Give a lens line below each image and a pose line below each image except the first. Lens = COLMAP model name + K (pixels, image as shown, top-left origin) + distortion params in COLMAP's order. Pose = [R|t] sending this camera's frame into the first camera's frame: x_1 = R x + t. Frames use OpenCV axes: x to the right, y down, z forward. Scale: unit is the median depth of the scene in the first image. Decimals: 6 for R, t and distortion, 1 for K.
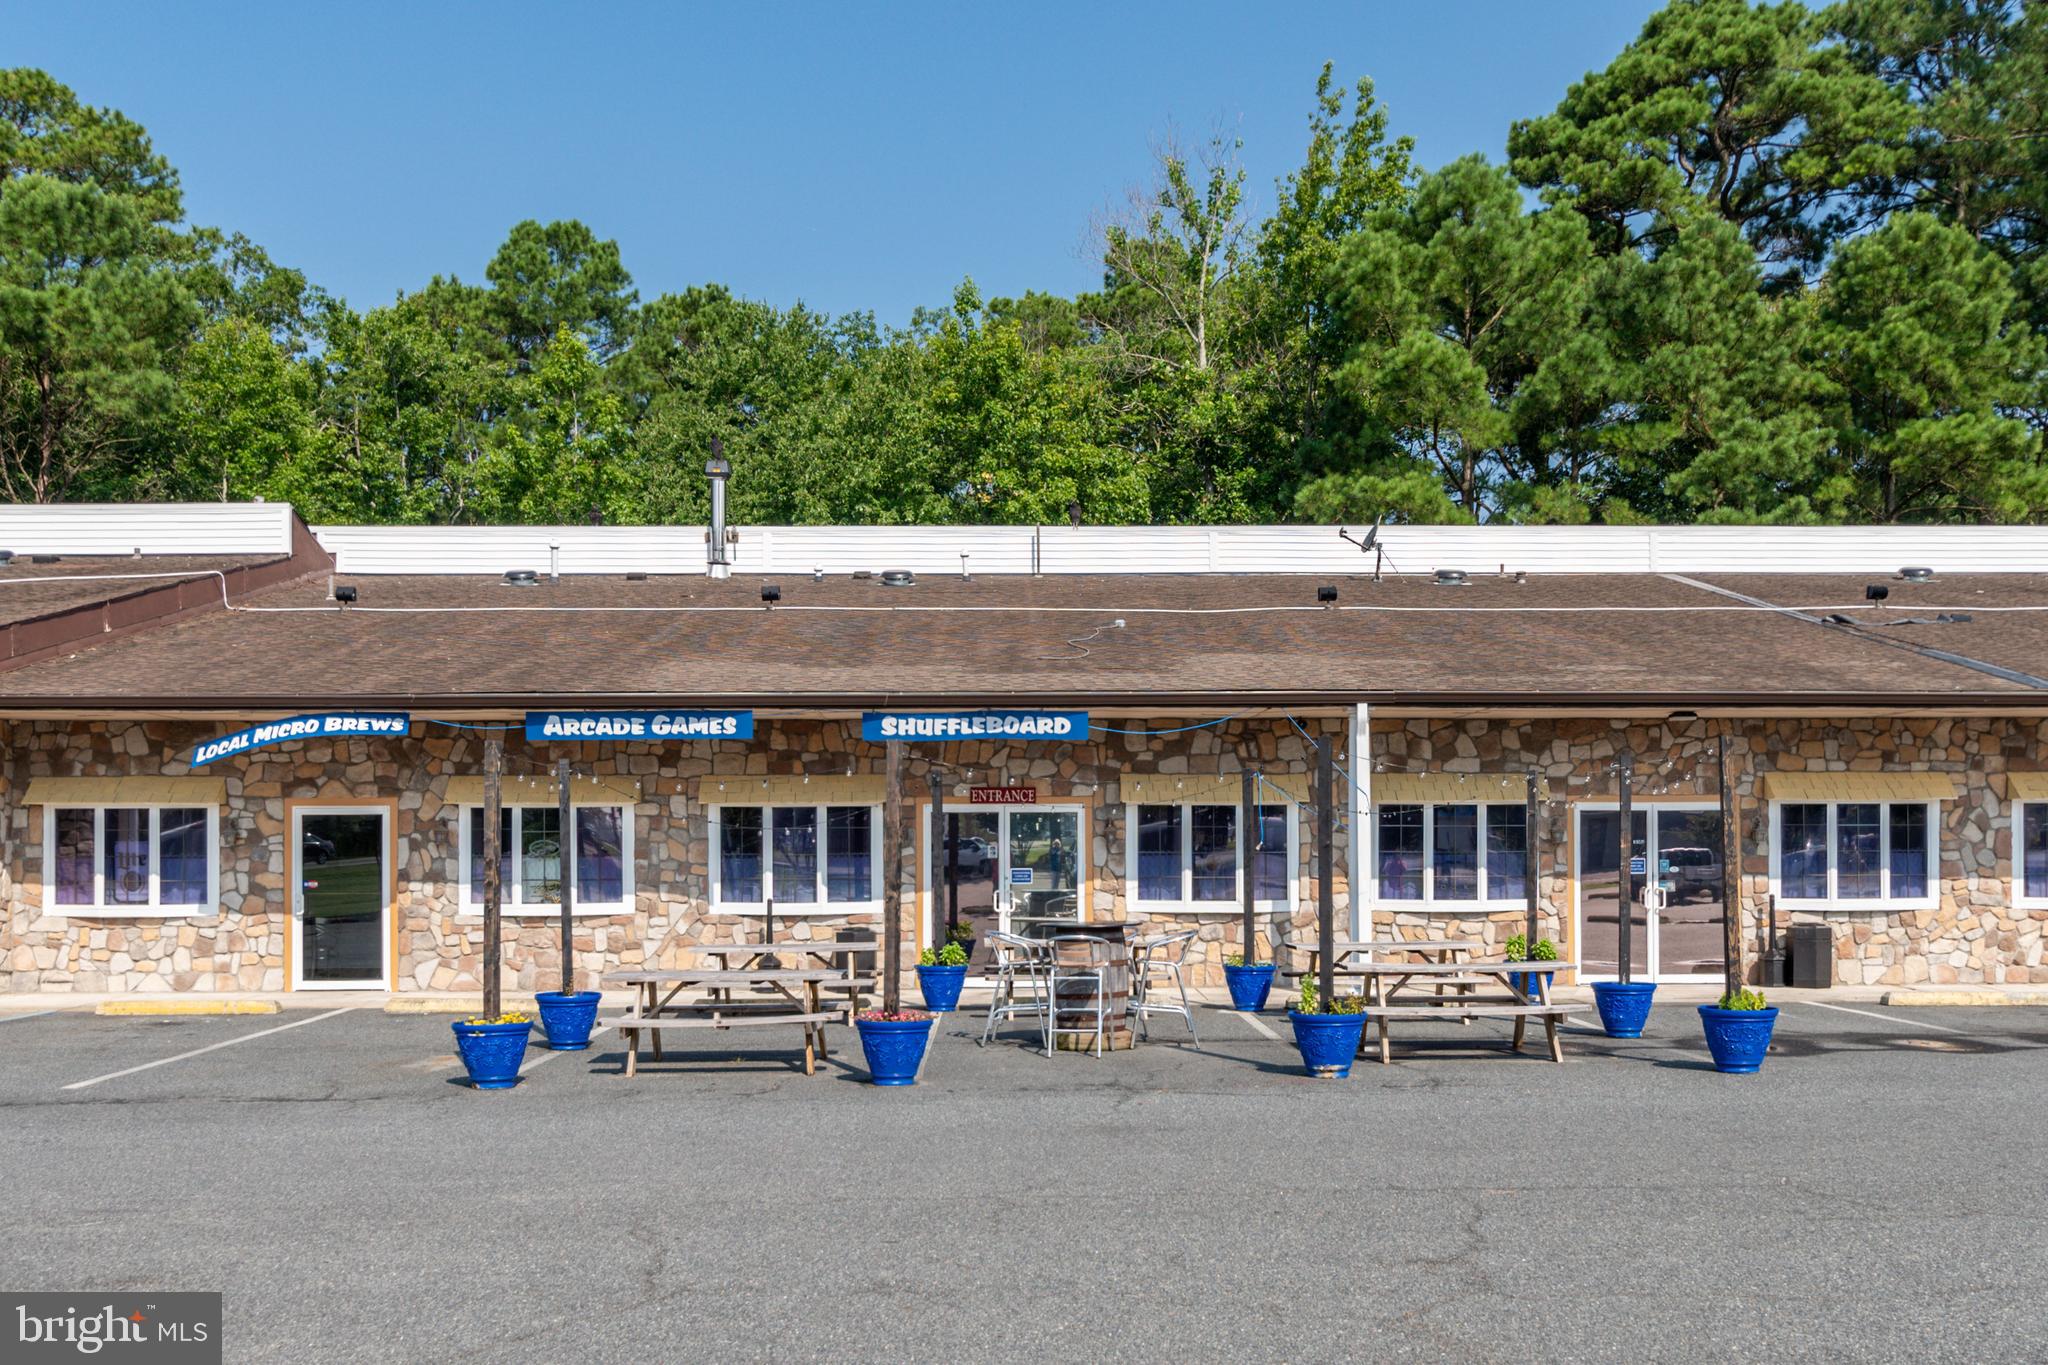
lens RADIAL K [[1915.6, 0, 1033.2], [0, 1915.6, 842.6], [0, 0, 1]] dist [-0.010618, 0.006468]
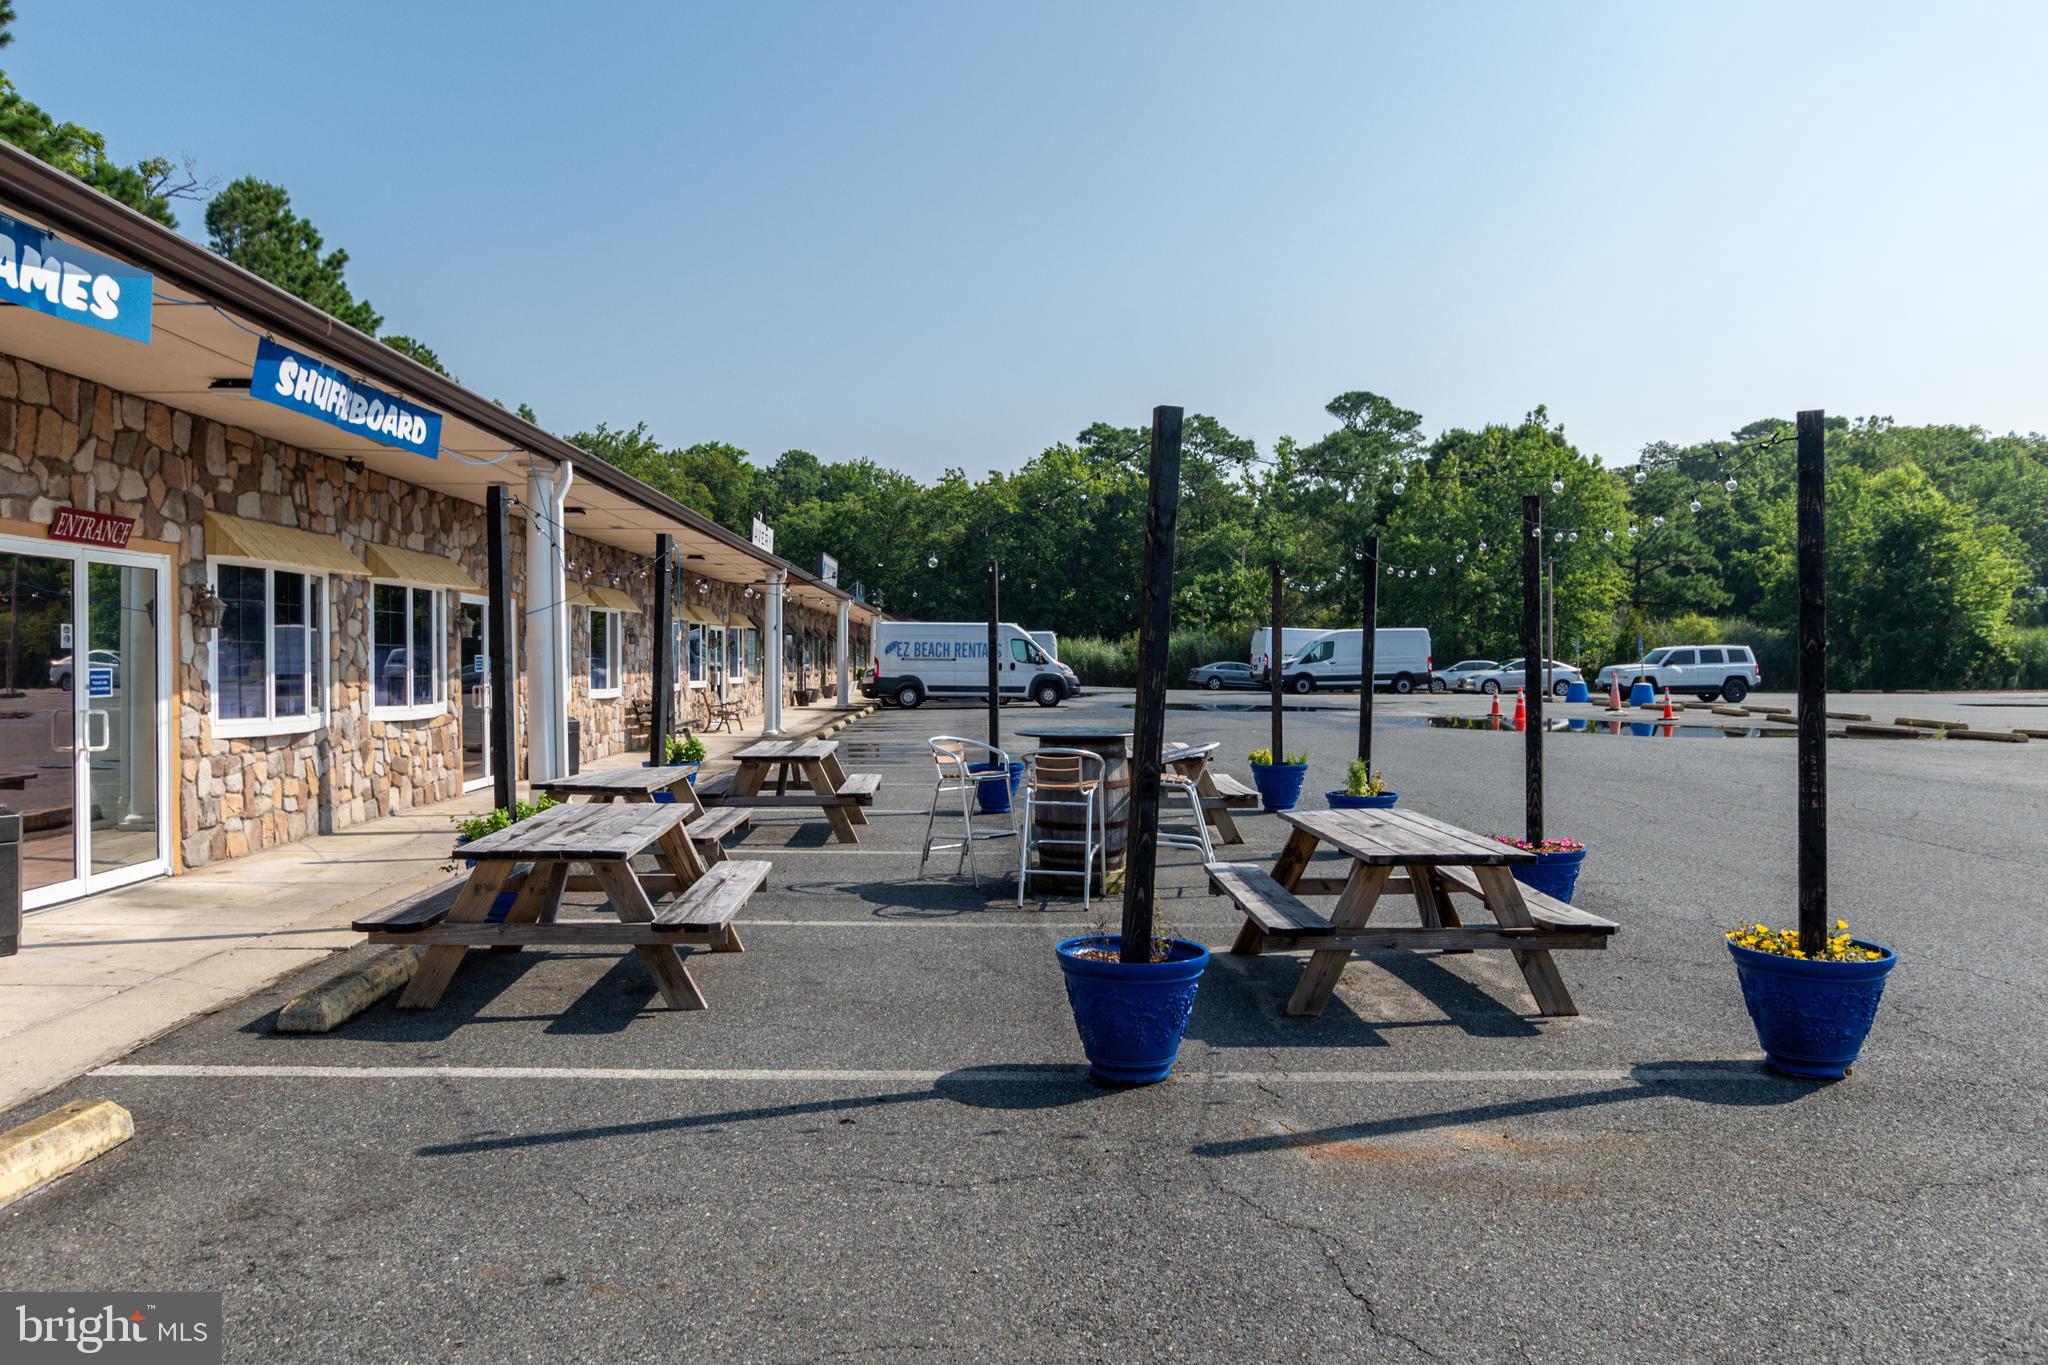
lens RADIAL K [[1476.6, 0, 1024.0], [0, 1476.6, 682.5], [0, 0, 1]] dist [-0.003407, -0.004186]
pose [[-0.020812, -0.013470, 0.999693, -0.421456], [-0.006494, 0.999890, 0.013337, 0.010305], [-0.999762, -0.006214, -0.020897, 0.753058]]
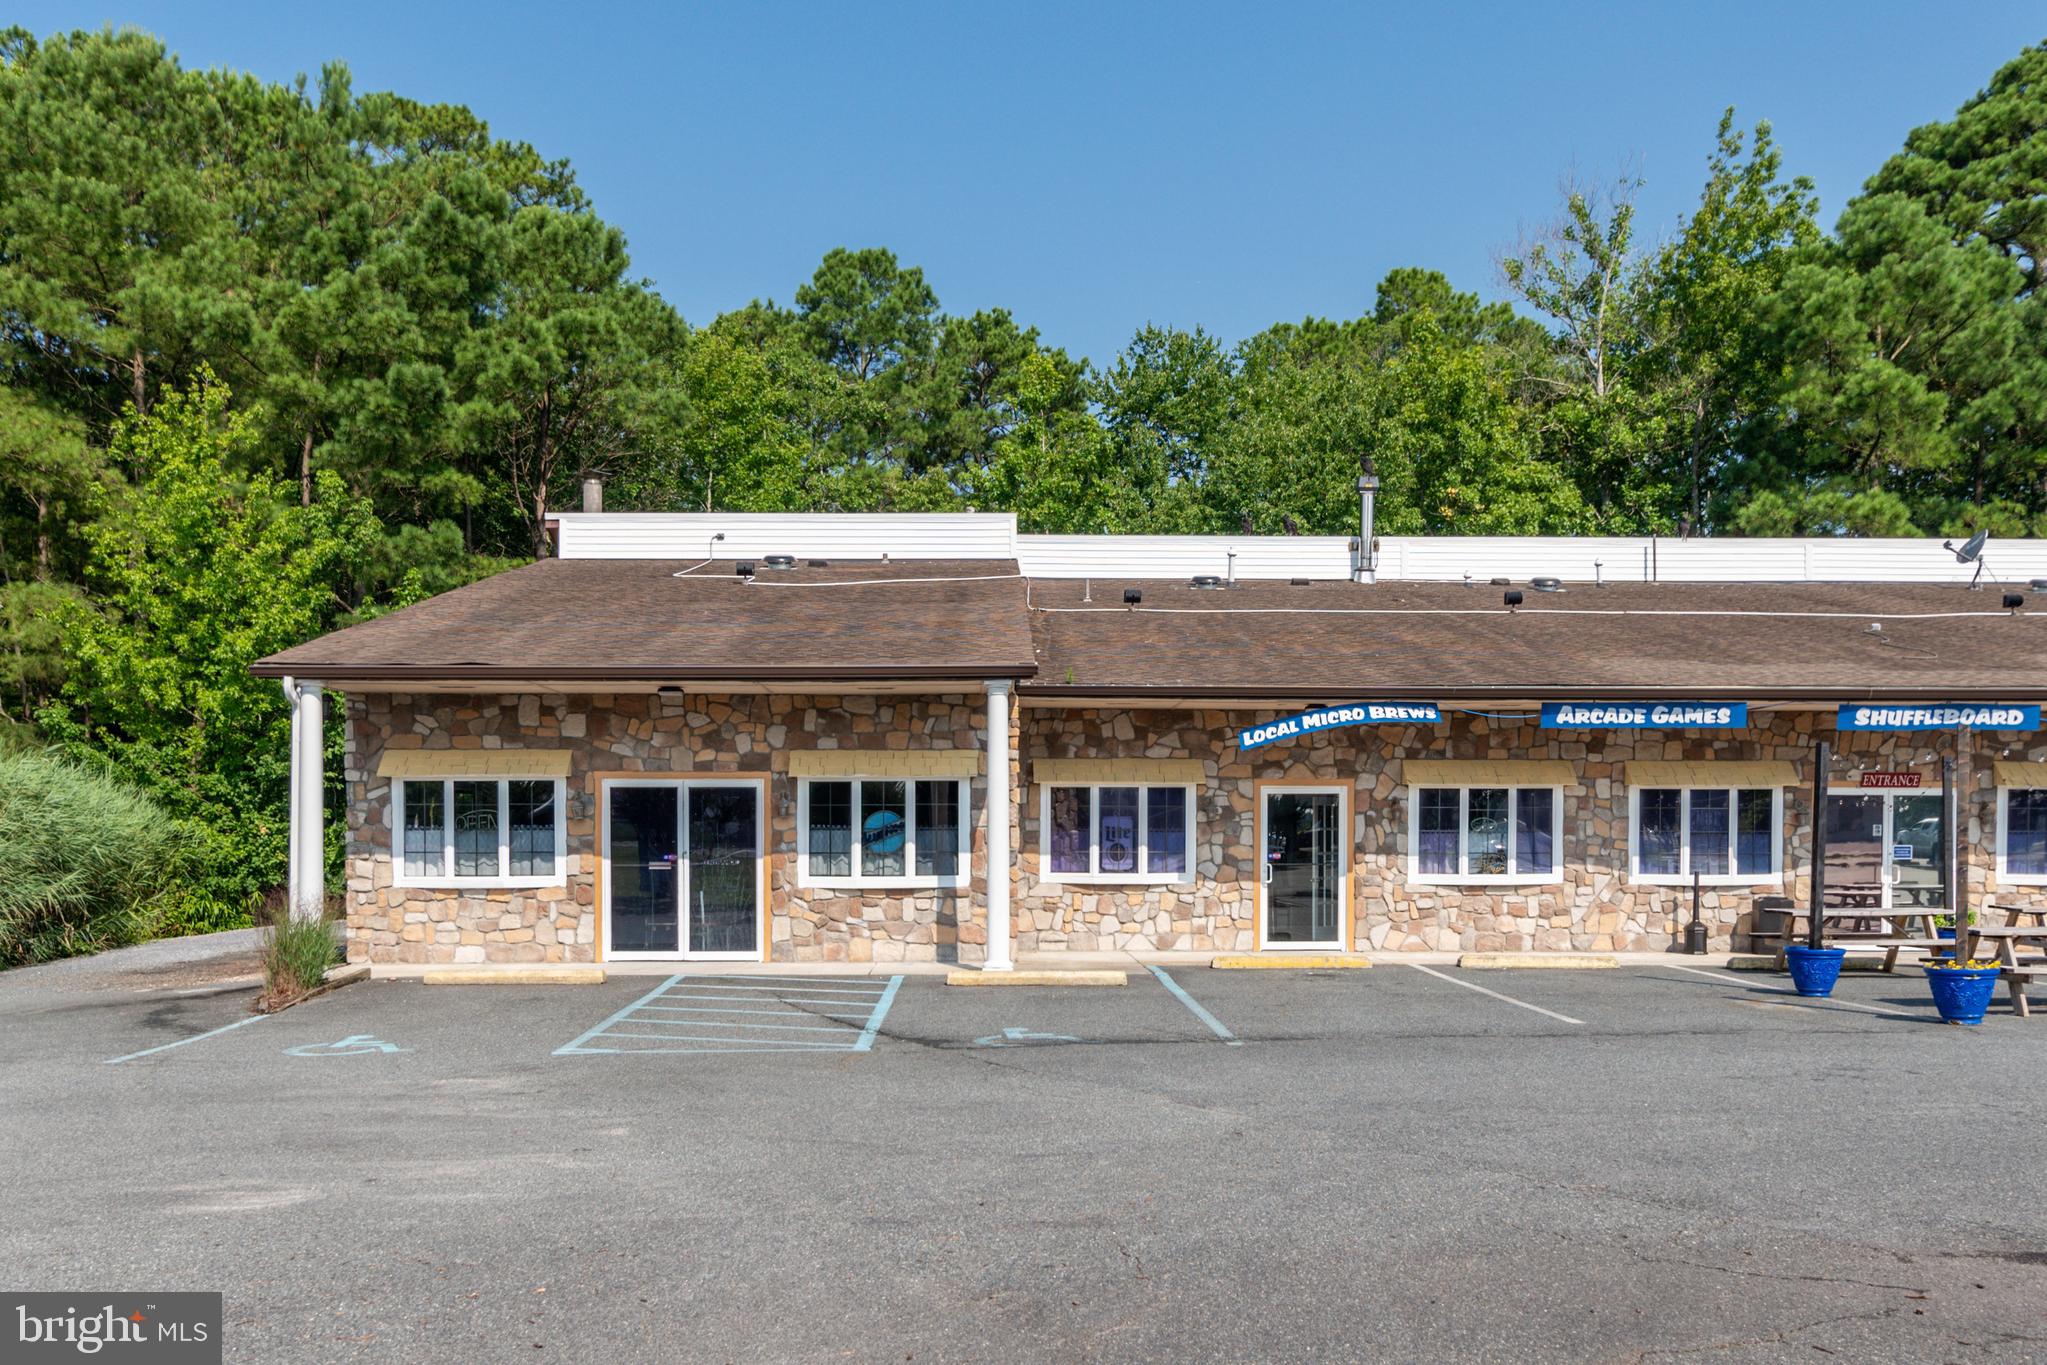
lens RADIAL K [[1788.8, 0, 1017.3], [0, 1788.8, 889.9], [0, 0, 1]] dist [-0.003954, -0.001396]
pose [[0.999982, 0.005219, -0.003092, -0.522626], [-0.005118, 0.999484, 0.031704, 0.009164], [0.003256, -0.031688, 0.999493, -0.049876]]
